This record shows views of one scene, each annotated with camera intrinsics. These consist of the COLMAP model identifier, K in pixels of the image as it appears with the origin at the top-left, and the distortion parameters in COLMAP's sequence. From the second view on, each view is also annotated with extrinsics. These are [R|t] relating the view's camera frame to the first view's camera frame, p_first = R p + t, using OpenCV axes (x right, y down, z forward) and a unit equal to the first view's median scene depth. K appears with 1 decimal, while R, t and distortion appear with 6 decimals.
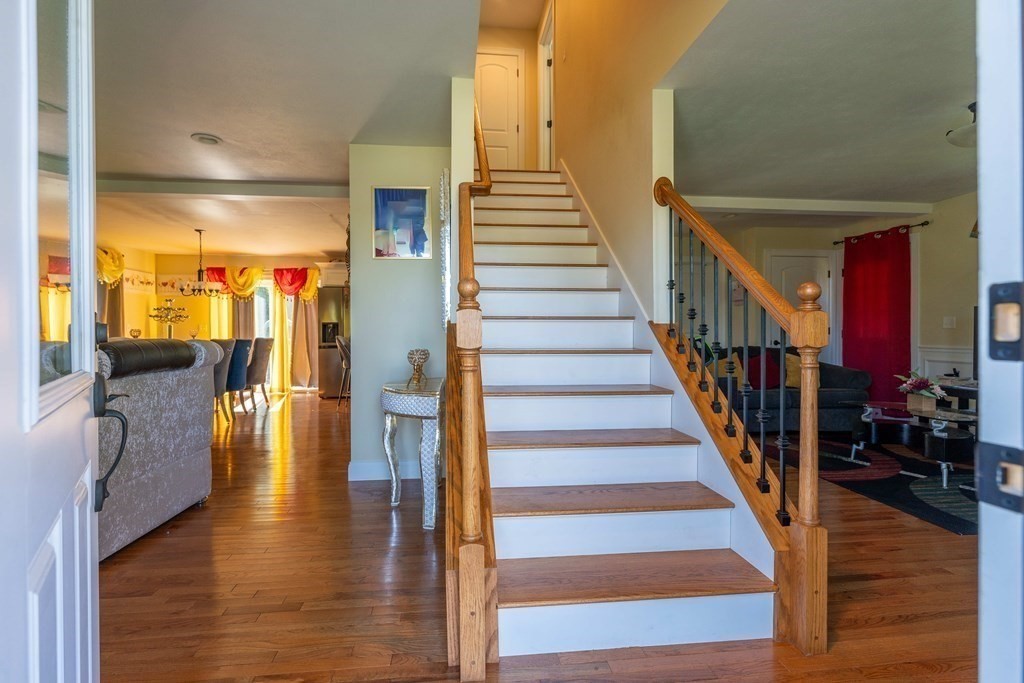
lens RADIAL K [[466.4, 0, 509.9], [0, 466.4, 336.8], [0, 0, 1]] dist [-0.005481, -0.000112]
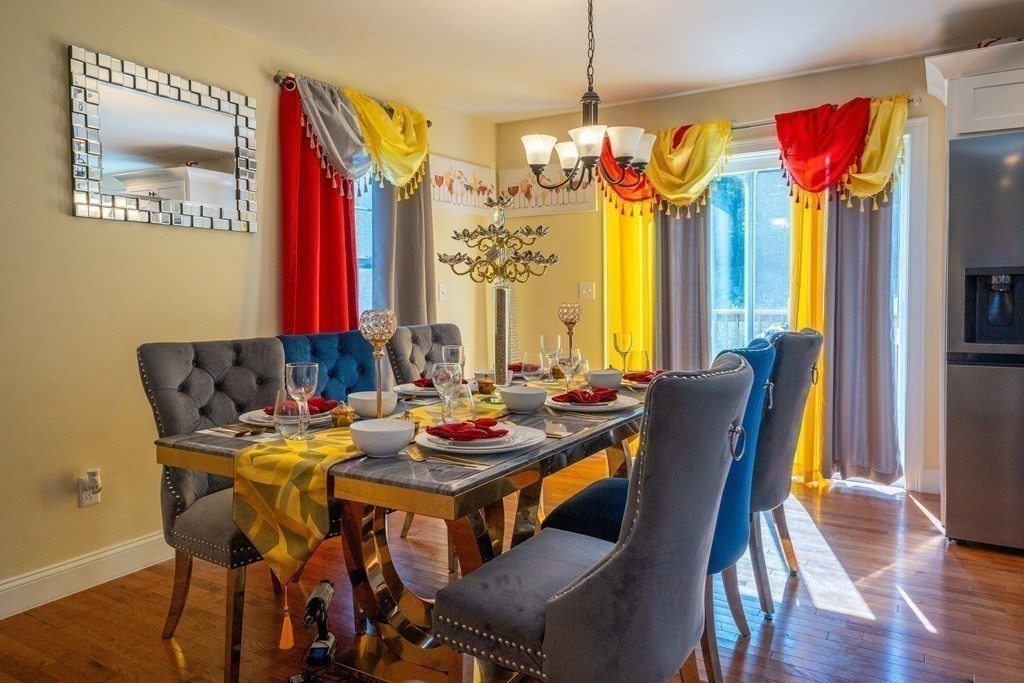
lens RADIAL K [[702.5, 0, 513.9], [0, 702.5, 309.5], [0, 0, 1]] dist [0.028145, -0.000066]
pose [[0.782119, 0.009164, -0.623061, -0.374098], [0.004284, 0.999789, 0.020083, -0.017410], [0.623114, -0.018377, 0.781915, 0.547461]]
